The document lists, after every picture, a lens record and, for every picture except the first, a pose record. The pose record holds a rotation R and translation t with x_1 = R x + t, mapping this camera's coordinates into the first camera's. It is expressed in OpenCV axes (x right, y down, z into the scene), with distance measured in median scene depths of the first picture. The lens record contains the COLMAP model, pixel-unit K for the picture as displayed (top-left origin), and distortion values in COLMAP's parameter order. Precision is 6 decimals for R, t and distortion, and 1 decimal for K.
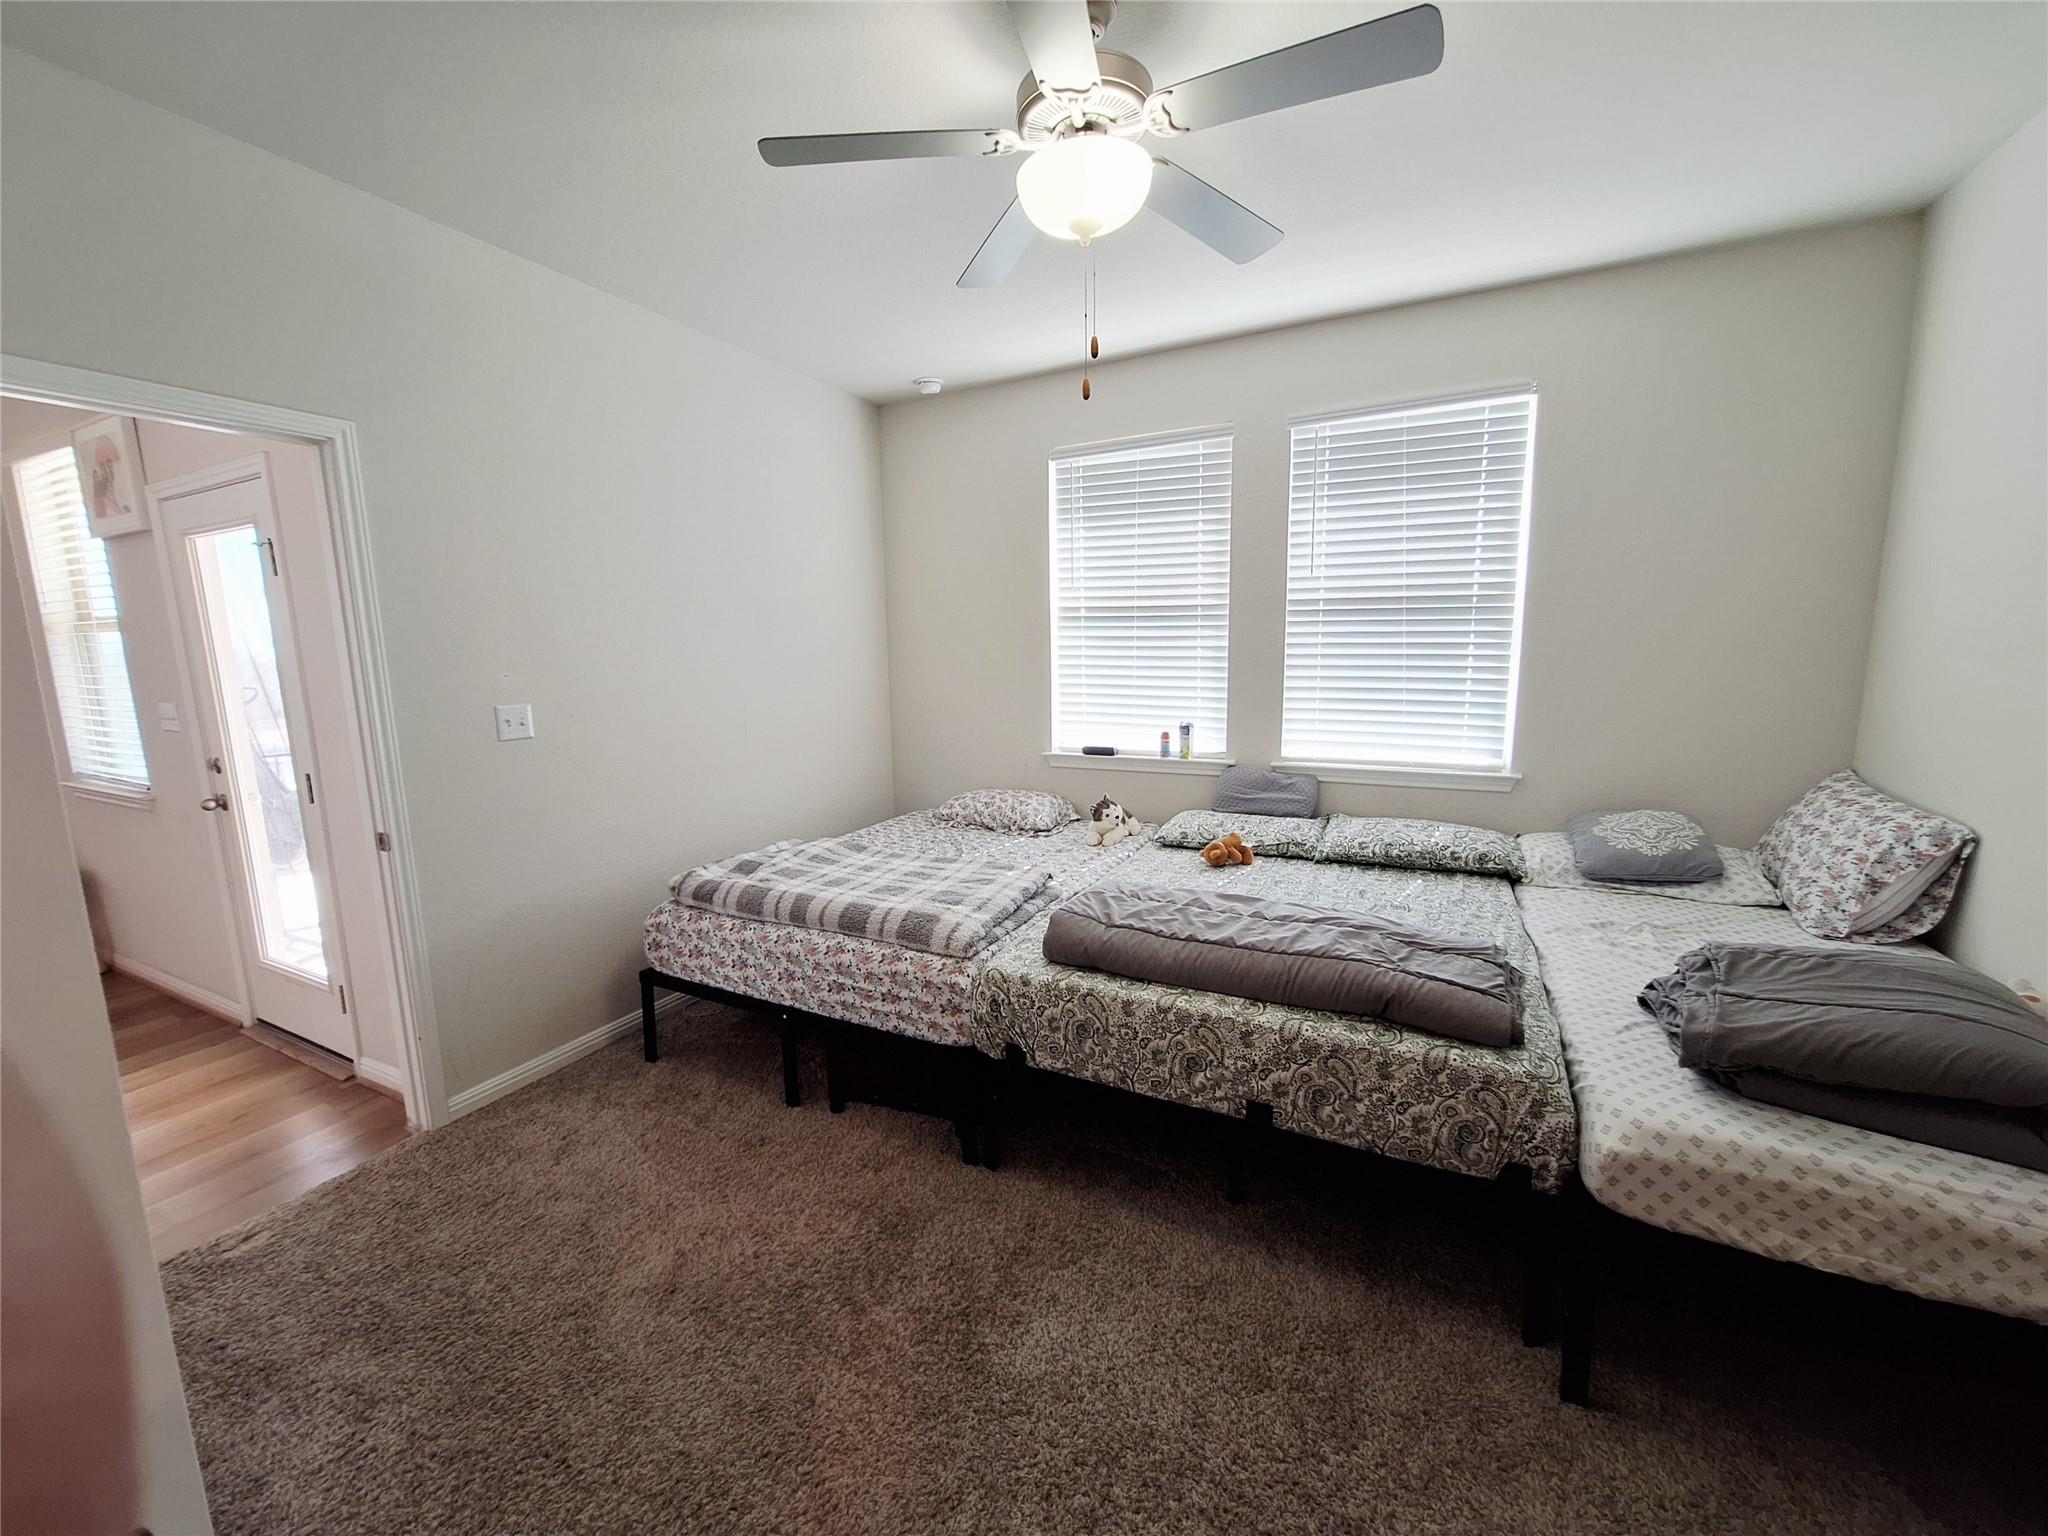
lens RADIAL K [[804.9, 0, 1028.9], [0, 804.9, 769.8], [0, 0, 1]] dist [-0.005840, 0.000568]
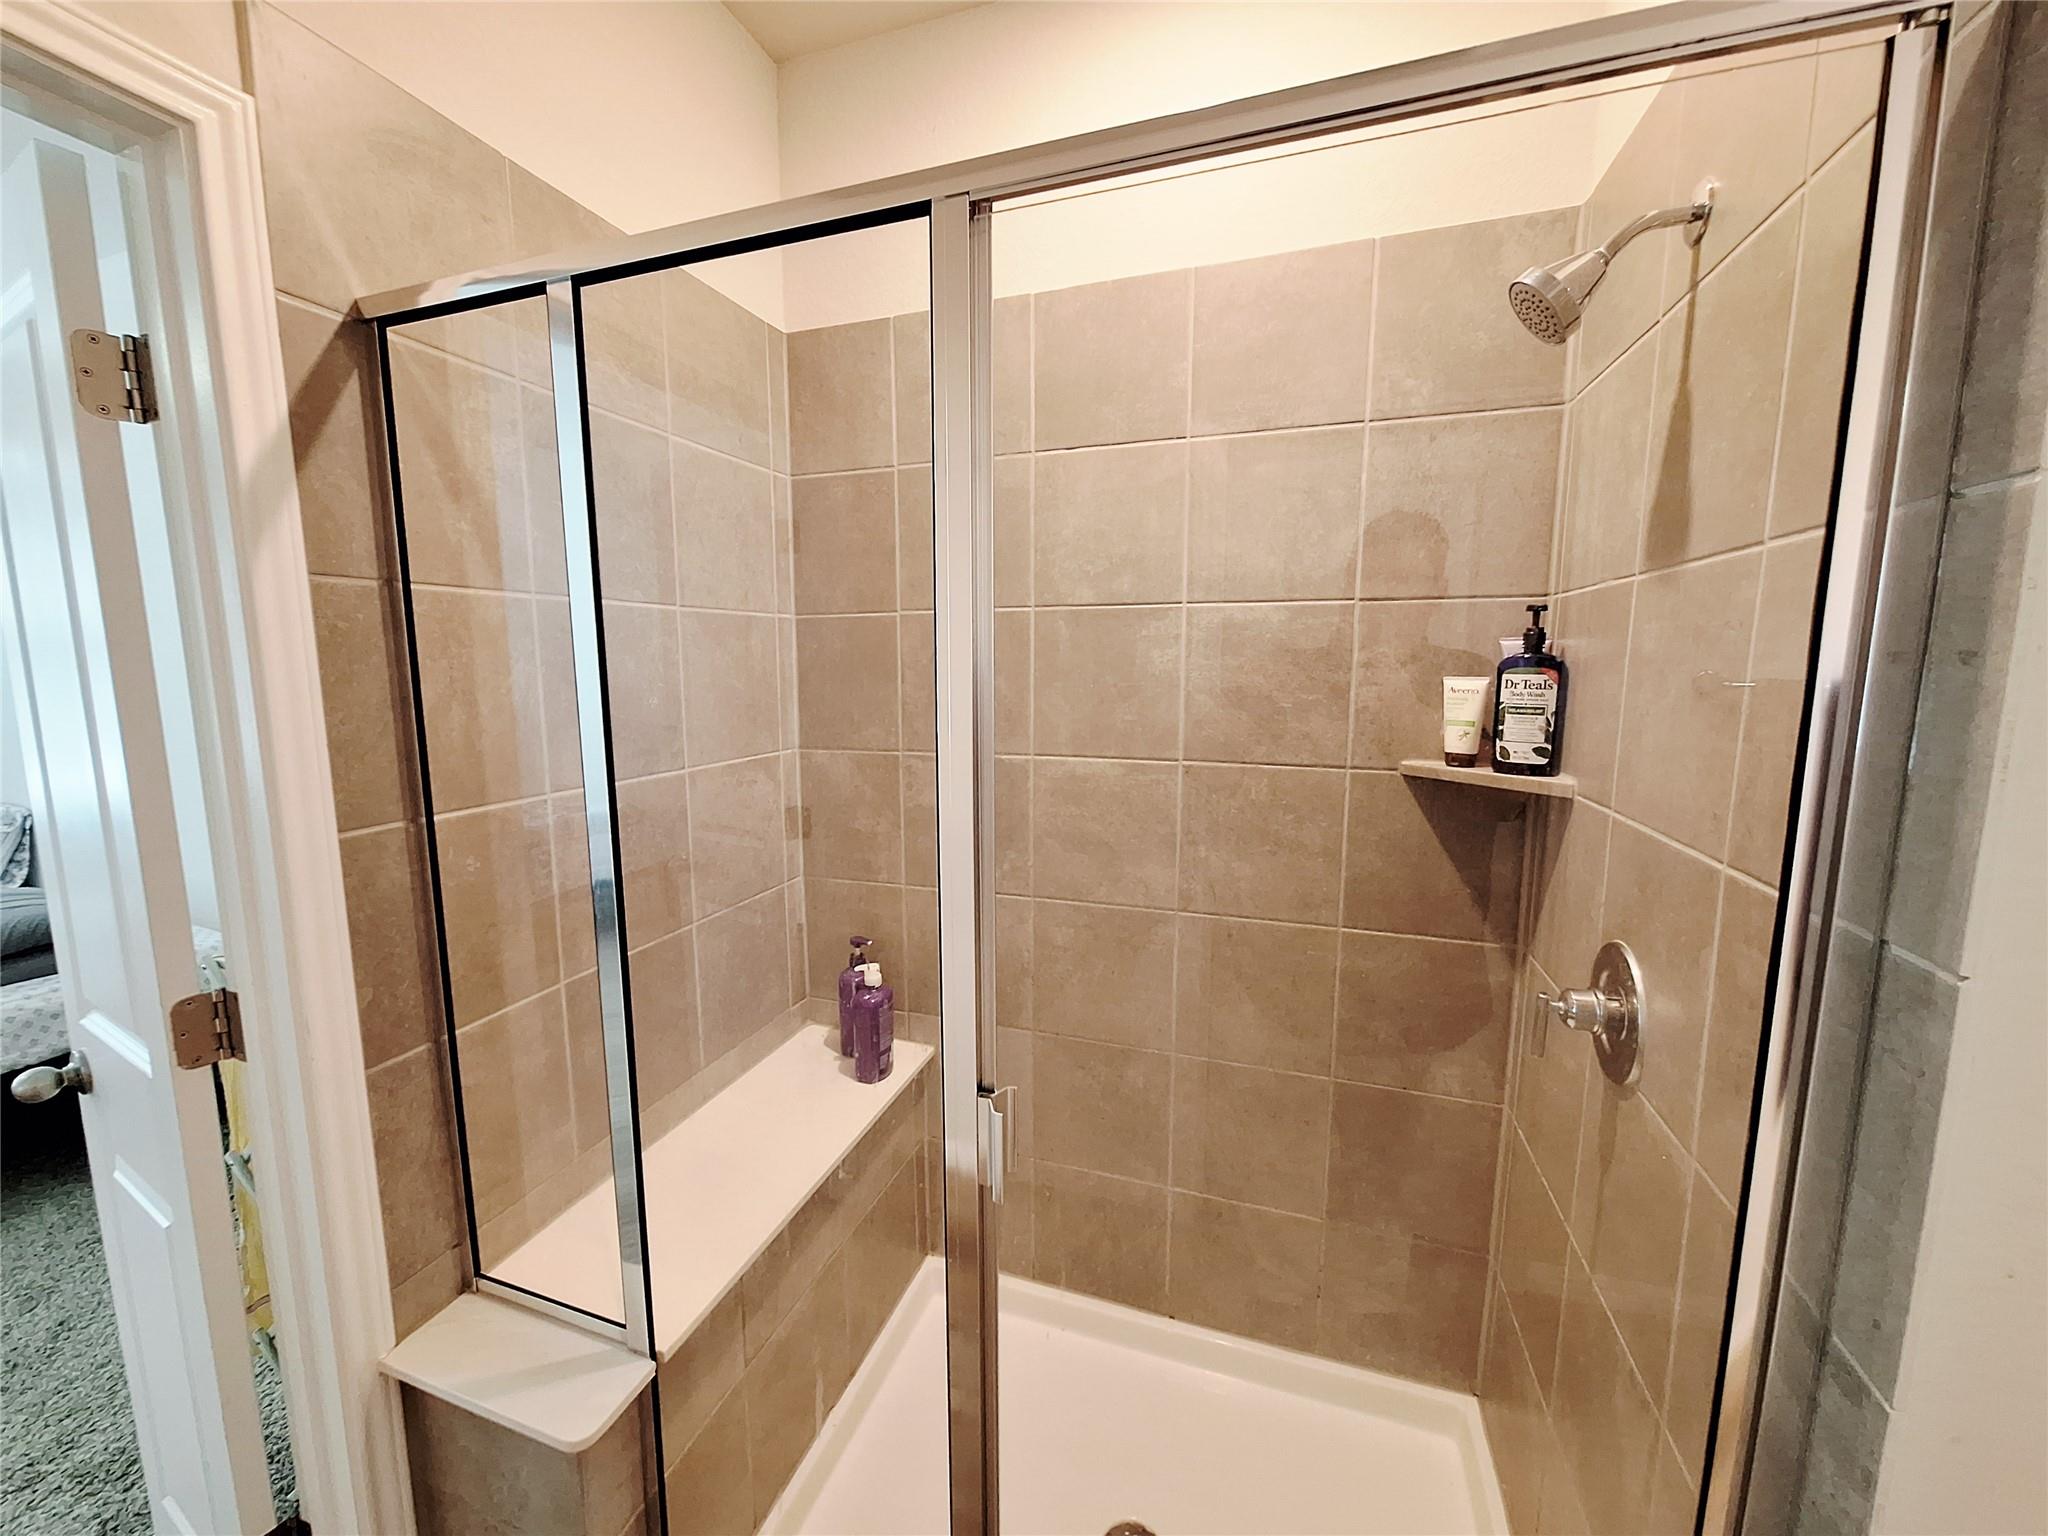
lens RADIAL K [[804.9, 0, 1019.1], [0, 804.9, 768.0], [0, 0, 1]] dist [-0.005840, 0.000568]
pose [[-0.132947, -0.114819, 0.984450, -0.486737], [0.161322, 0.977514, 0.135796, 0.095737], [-0.977906, 0.176867, -0.111435, -0.620008]]
